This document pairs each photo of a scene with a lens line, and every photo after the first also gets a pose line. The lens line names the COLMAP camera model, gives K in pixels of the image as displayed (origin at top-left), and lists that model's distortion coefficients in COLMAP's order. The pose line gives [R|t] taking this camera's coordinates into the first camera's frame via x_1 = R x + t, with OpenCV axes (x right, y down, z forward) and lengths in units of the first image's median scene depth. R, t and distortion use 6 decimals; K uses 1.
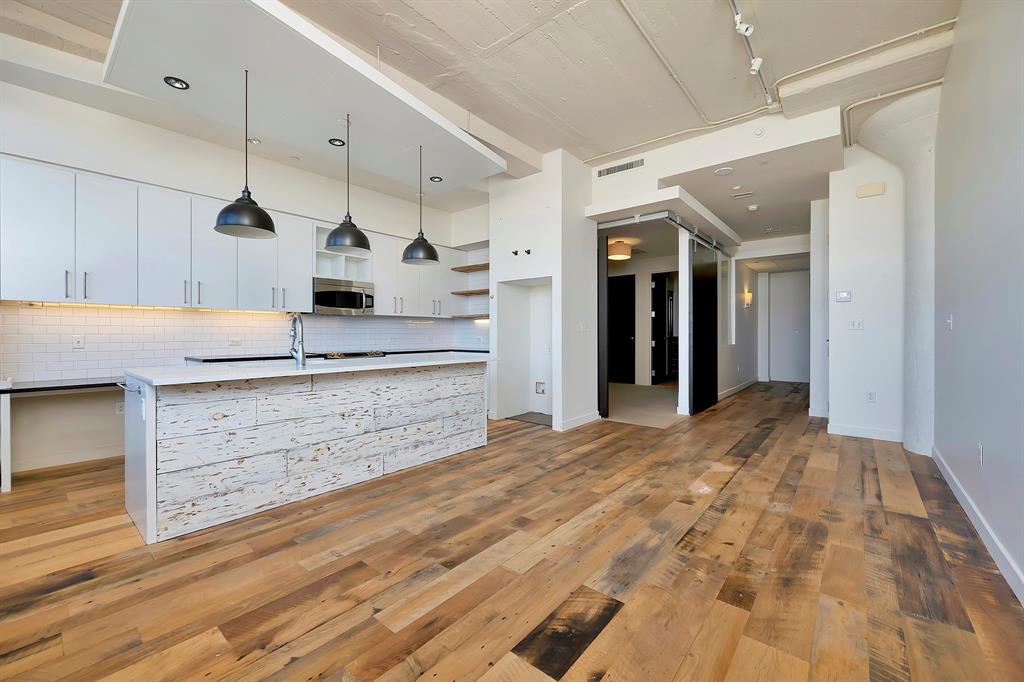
lens RADIAL K [[410.8, 0, 513.2], [0, 410.8, 336.4], [0, 0, 1]] dist [-0.003399, 0.000277]
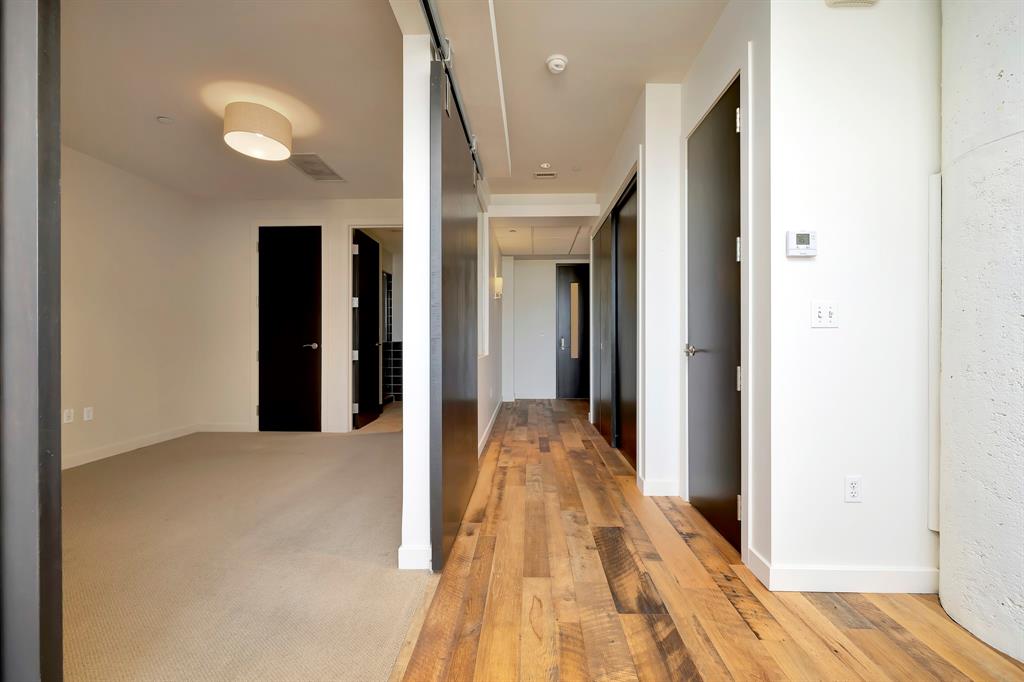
lens RADIAL K [[410.8, 0, 514.1], [0, 410.8, 339.8], [0, 0, 1]] dist [-0.003399, 0.000277]
pose [[0.789424, 0.001243, 0.613847, 0.430392], [0.001021, 0.999994, -0.003338, -0.003295], [-0.613848, 0.003262, 0.789418, 1.091477]]
